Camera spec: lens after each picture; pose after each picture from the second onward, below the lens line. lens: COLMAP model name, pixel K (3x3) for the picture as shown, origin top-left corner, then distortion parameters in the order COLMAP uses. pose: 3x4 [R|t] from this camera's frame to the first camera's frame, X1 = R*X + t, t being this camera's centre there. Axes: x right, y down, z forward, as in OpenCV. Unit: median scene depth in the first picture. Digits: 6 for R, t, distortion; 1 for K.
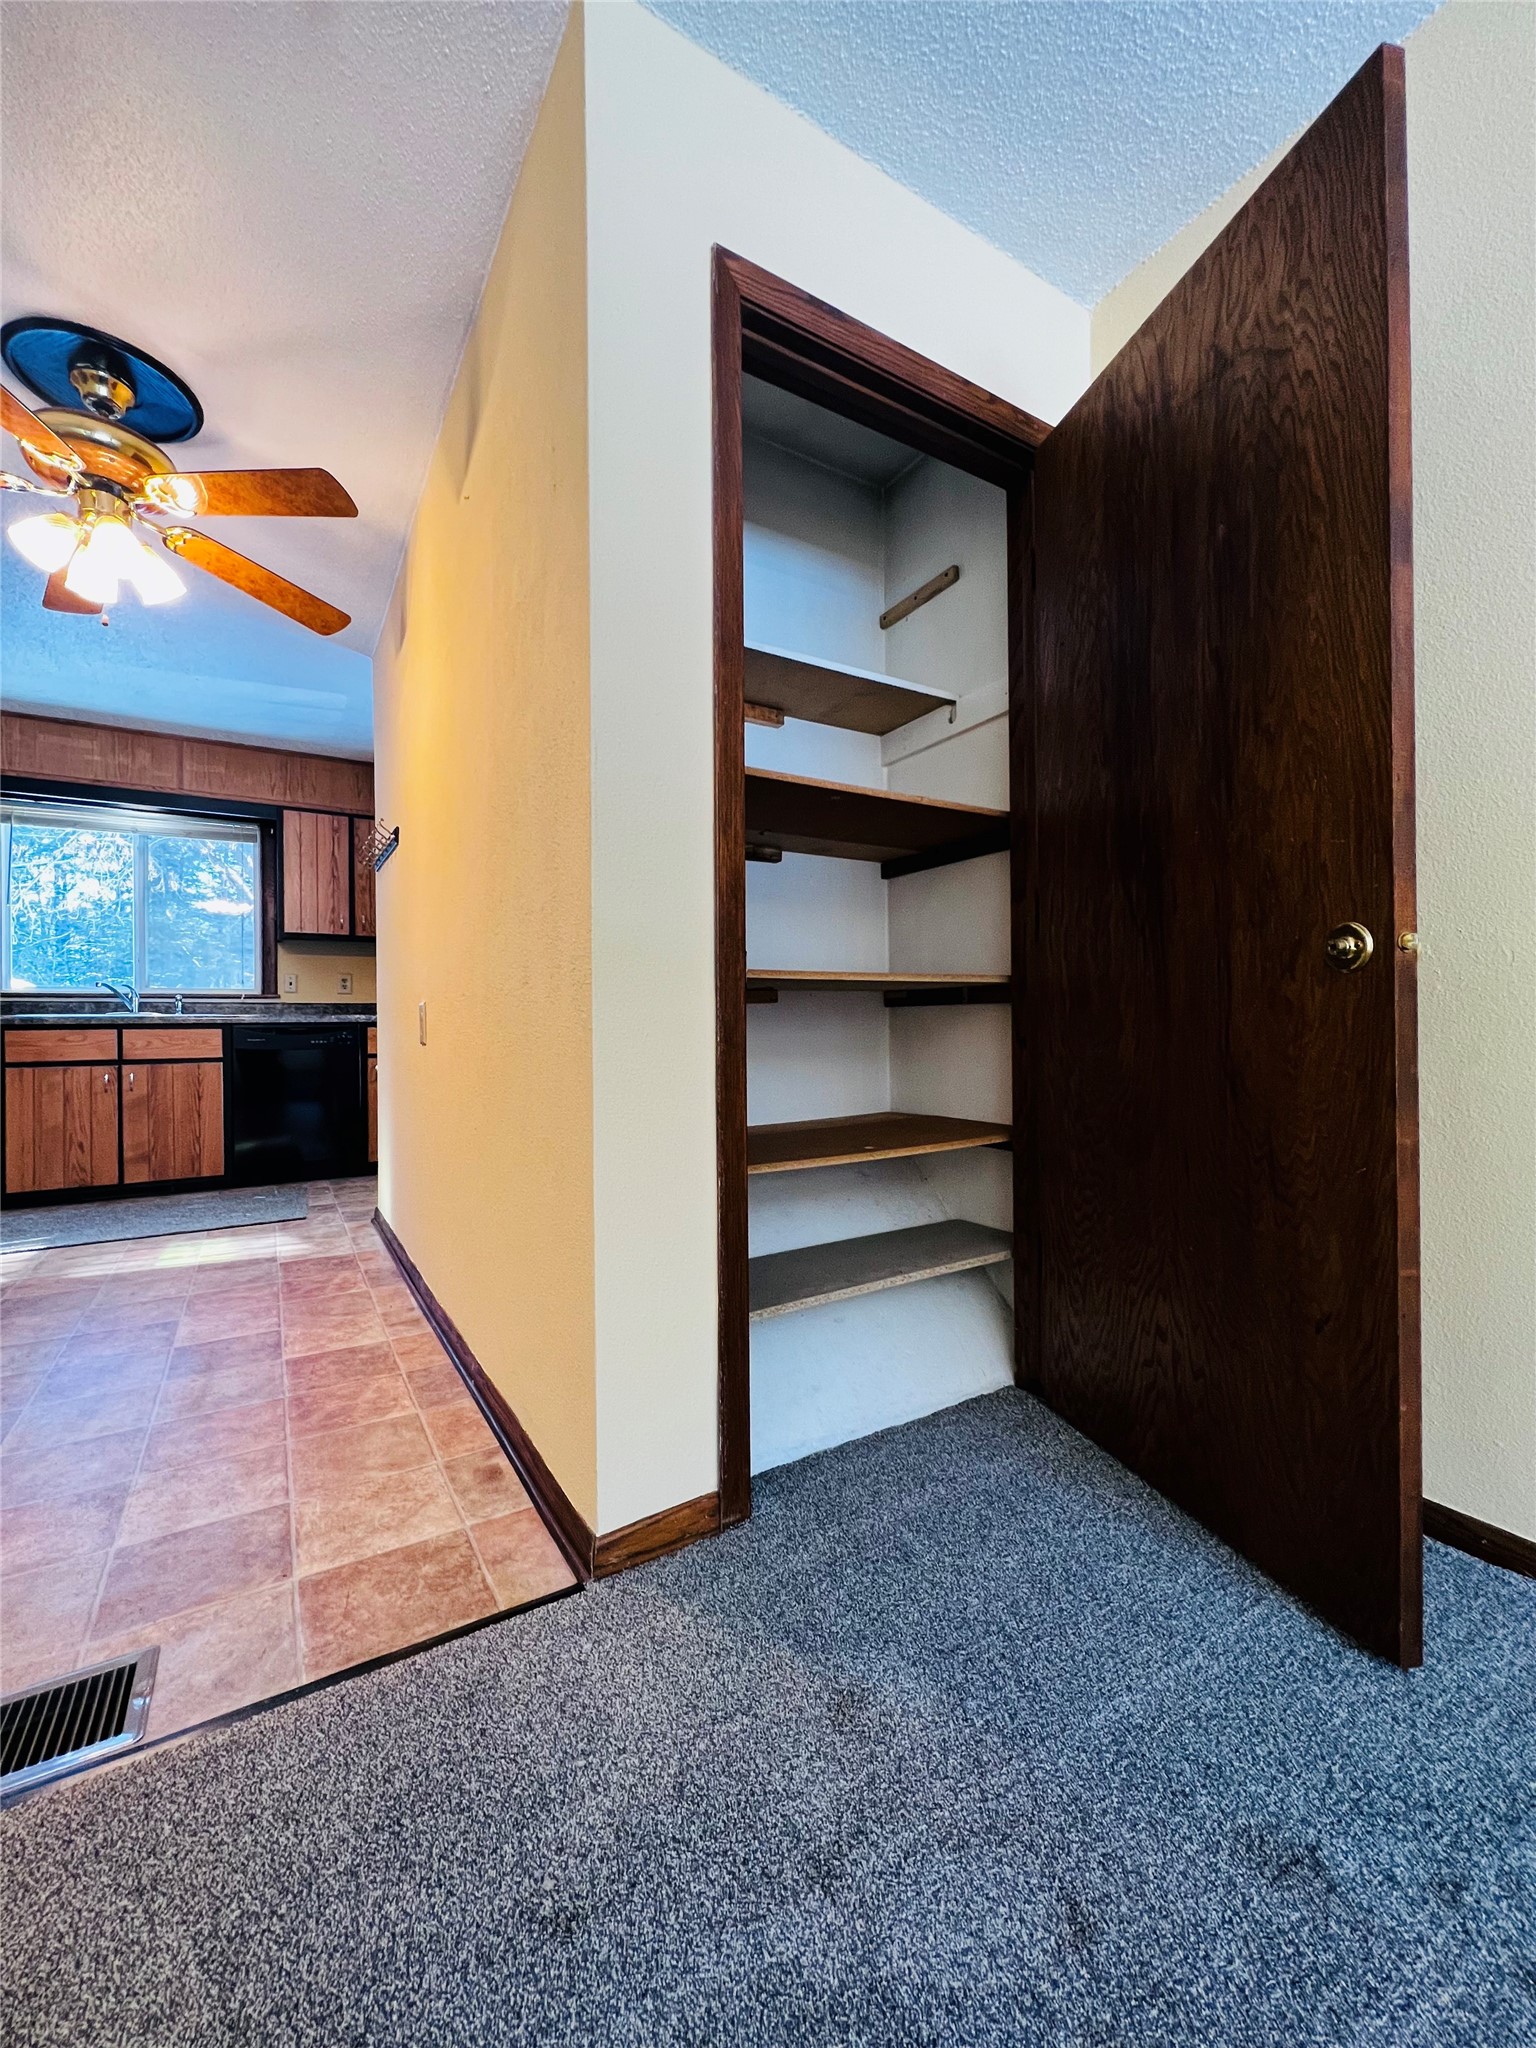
lens RADIAL K [[828.2, 0, 772.4], [0, 828.2, 1022.6], [0, 0, 1]] dist [-0.001954, 0.000379]
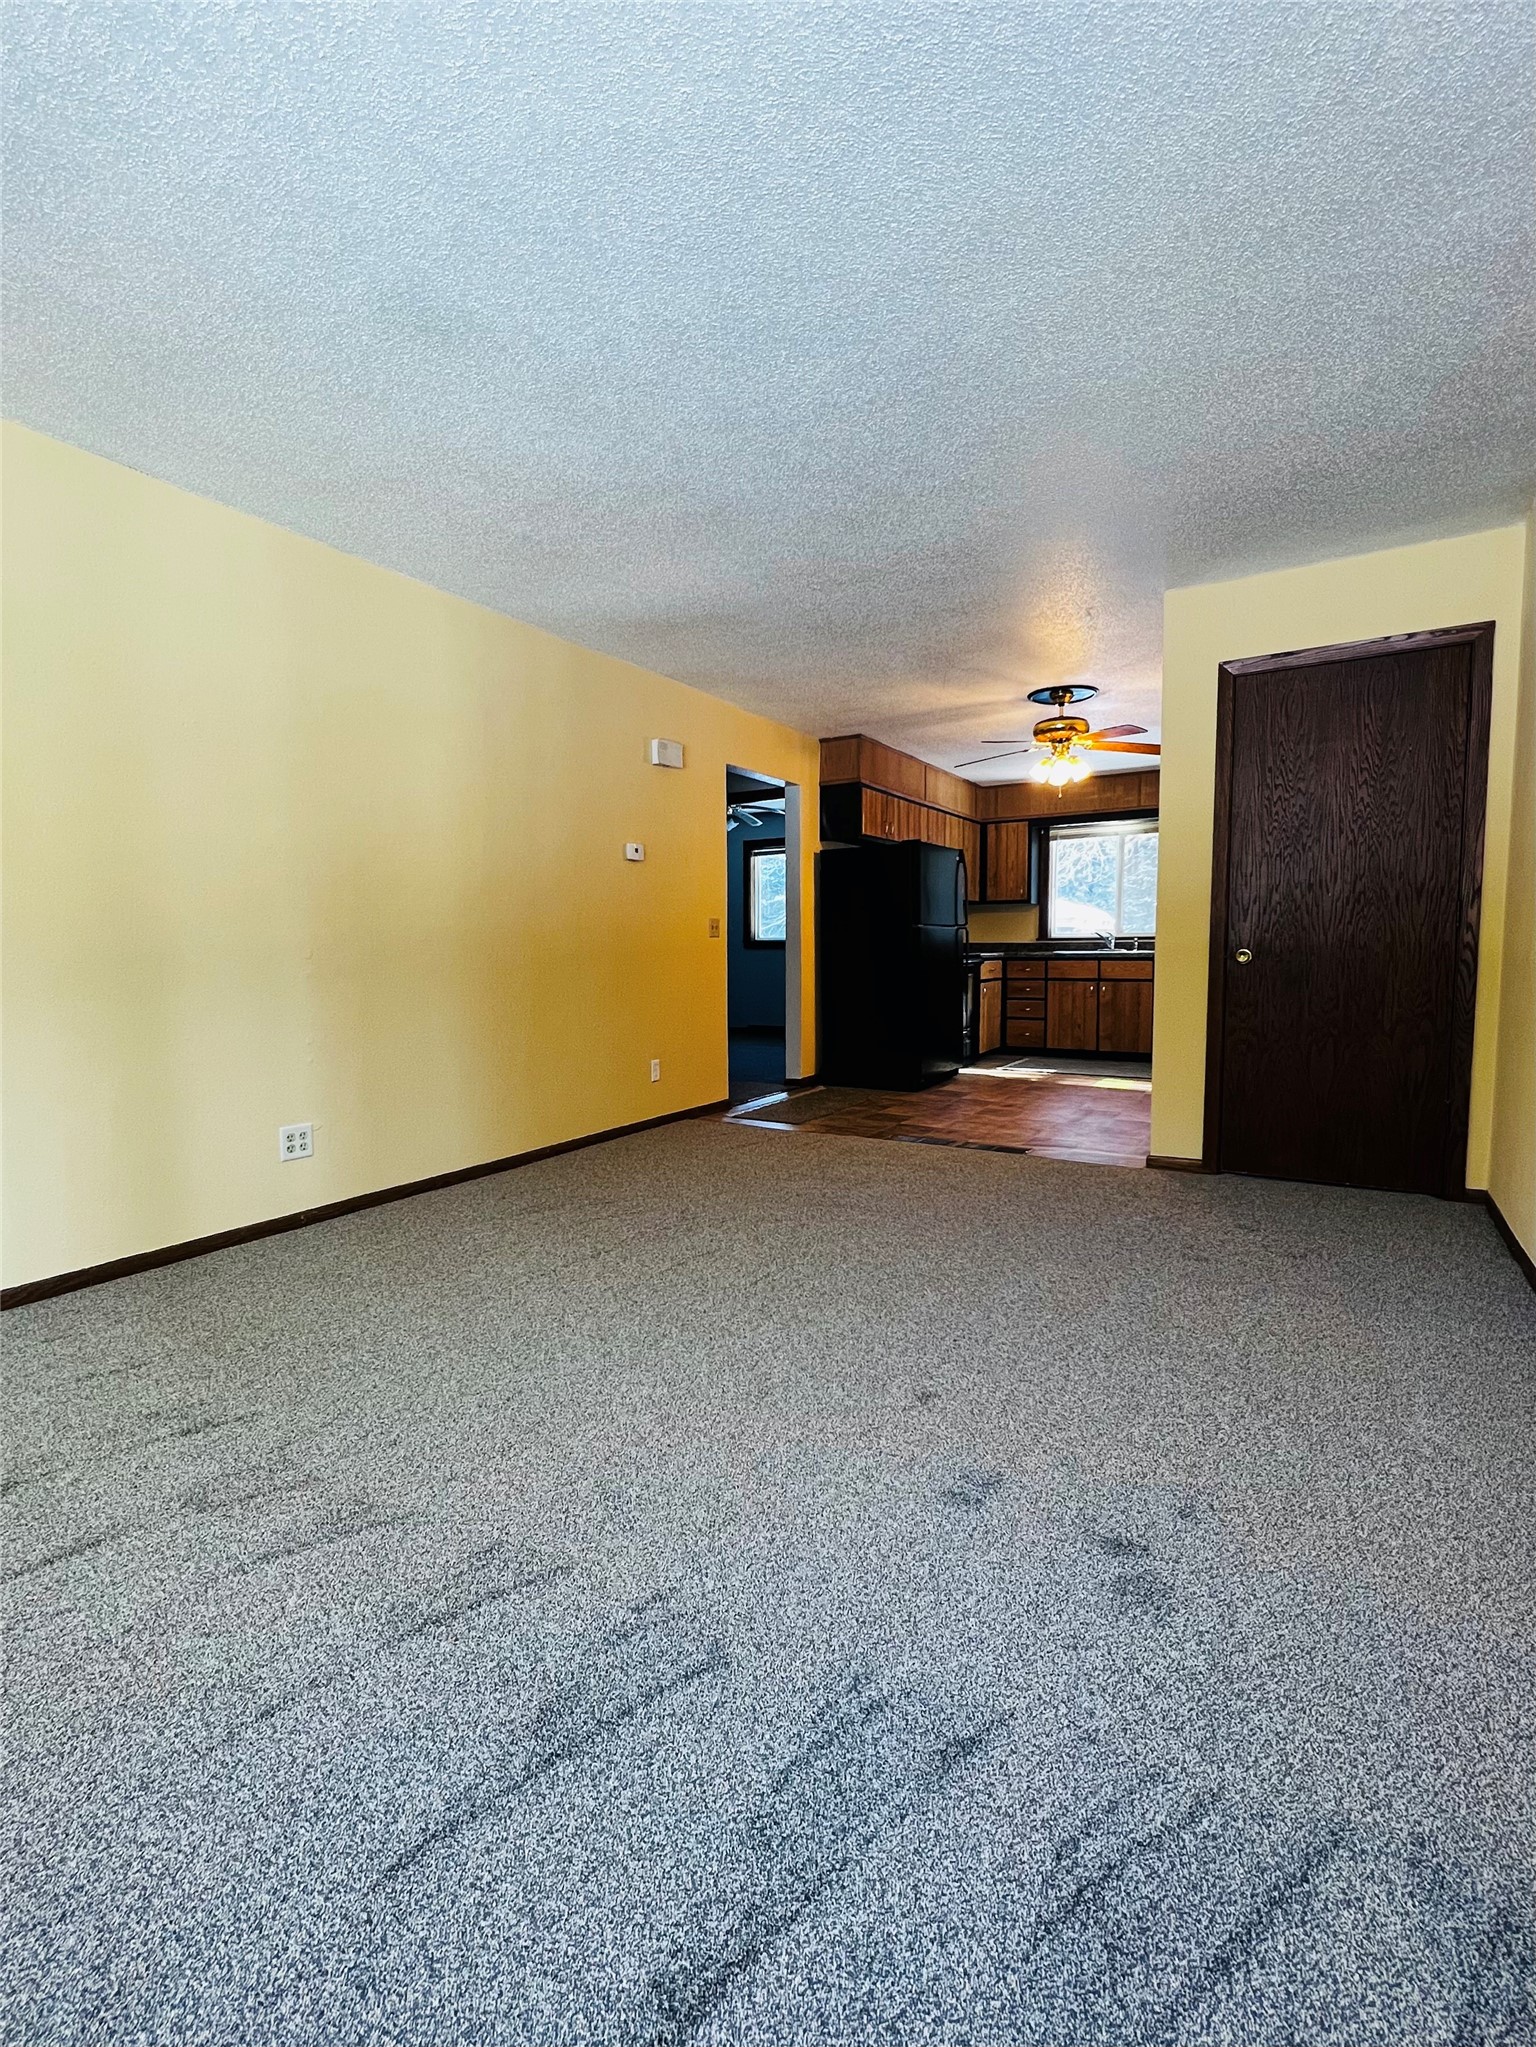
lens RADIAL K [[923.2, 0, 760.9], [0, 923.2, 1020.8], [0, 0, 1]] dist [-0.000222, -0.000025]
pose [[0.455968, 0.078258, -0.886549, 0.548178], [0.005633, 0.995853, 0.090804, -0.041680], [0.889978, -0.046398, 0.453637, -0.455341]]
